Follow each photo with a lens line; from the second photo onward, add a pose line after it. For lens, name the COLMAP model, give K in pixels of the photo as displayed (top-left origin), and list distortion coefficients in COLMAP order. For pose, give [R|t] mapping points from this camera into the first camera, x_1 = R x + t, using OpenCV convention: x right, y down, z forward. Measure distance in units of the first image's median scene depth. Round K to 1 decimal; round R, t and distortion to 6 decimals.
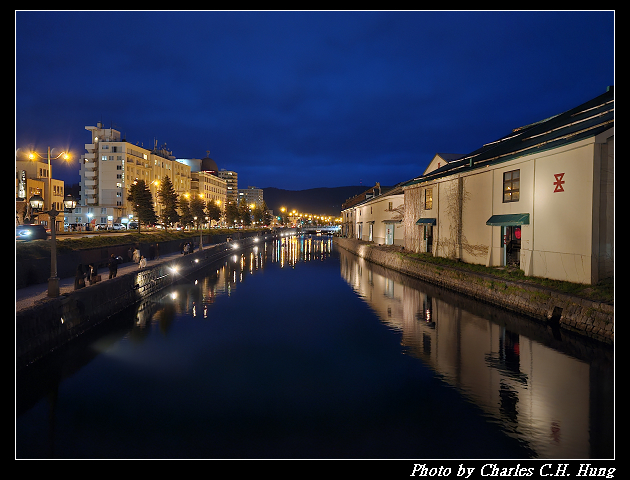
lens RADIAL K [[453.9, 0, 304.4], [0, 453.9, 237.1], [0, 0, 1]] dist [0.044918, -0.001912]
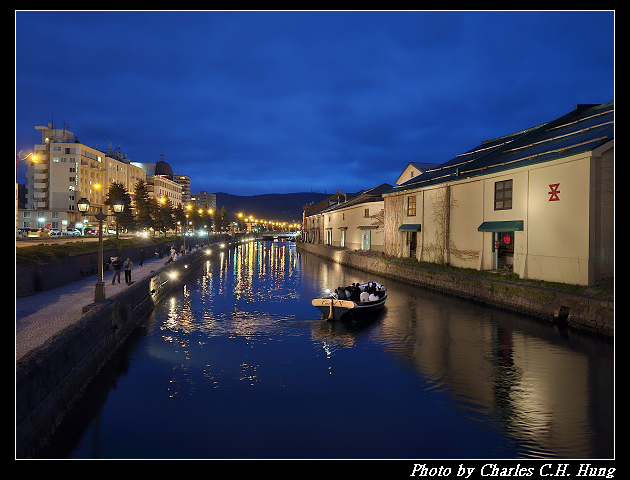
lens RADIAL K [[453.9, 0, 304.4], [0, 453.9, 237.1], [0, 0, 1]] dist [0.044918, -0.001912]
pose [[0.993871, 0.001995, 0.110527, -0.101157], [-0.000515, 0.999910, -0.013416, 0.001609], [-0.110544, 0.013277, 0.993783, -0.008436]]
